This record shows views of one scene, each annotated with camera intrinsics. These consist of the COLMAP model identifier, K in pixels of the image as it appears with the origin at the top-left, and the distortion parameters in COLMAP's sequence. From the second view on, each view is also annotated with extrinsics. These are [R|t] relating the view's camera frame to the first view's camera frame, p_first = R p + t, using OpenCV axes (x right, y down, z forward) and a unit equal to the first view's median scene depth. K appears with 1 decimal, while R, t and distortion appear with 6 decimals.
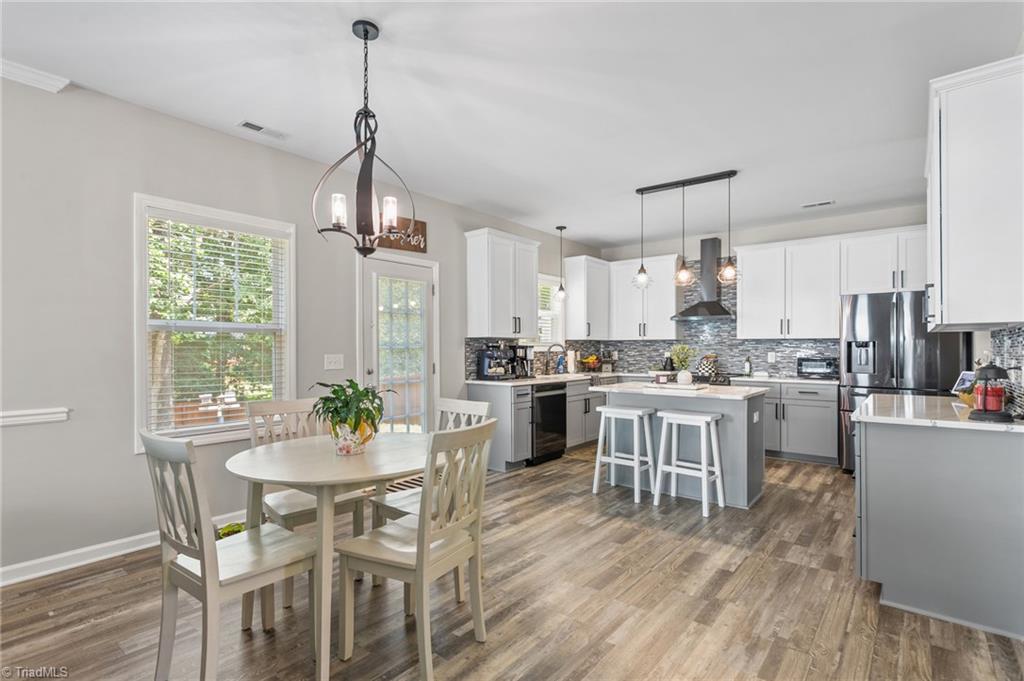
lens RADIAL K [[491.1, 0, 517.2], [0, 491.1, 350.5], [0, 0, 1]] dist [-0.000332, -0.000085]
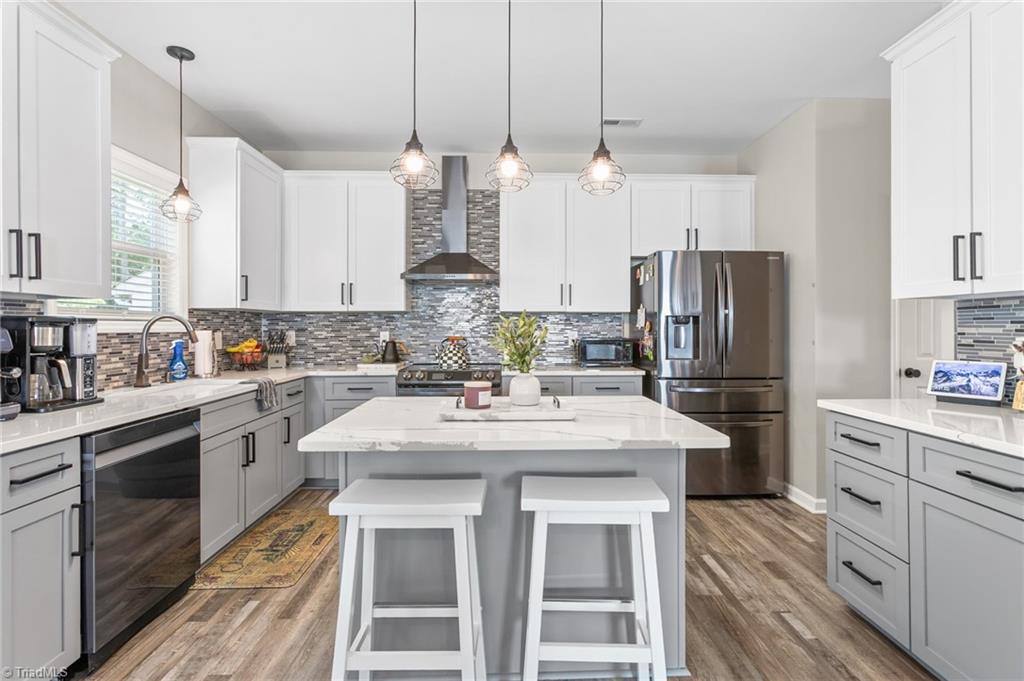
lens RADIAL K [[495.4, 0, 517.1], [0, 495.4, 327.9], [0, 0, 1]] dist [0.000079, 0.000135]
pose [[0.759662, -0.001719, 0.650316, 0.031485], [0.003591, 0.999992, -0.001551, -0.000281], [-0.650308, 0.003514, 0.759663, 0.498765]]
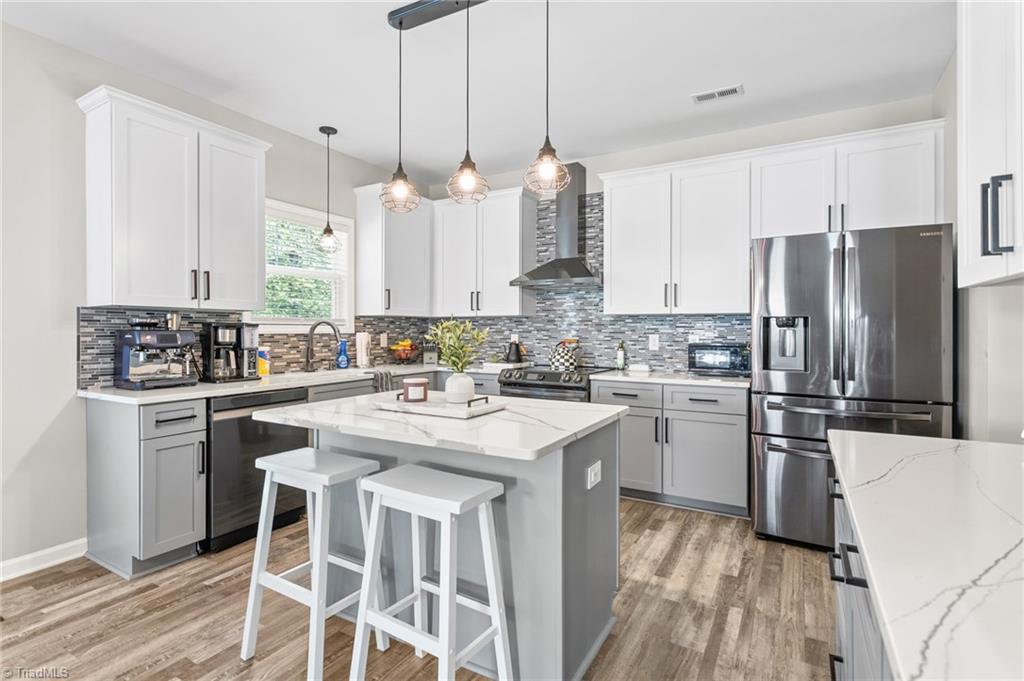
lens RADIAL K [[493.3, 0, 516.2], [0, 493.3, 332.1], [0, 0, 1]] dist [0.001168, 0.000174]
pose [[0.987498, 0.000864, 0.157628, 0.239903], [-0.000887, 1.000000, 0.000076, -0.000270], [-0.157628, -0.000215, 0.987499, 0.387821]]
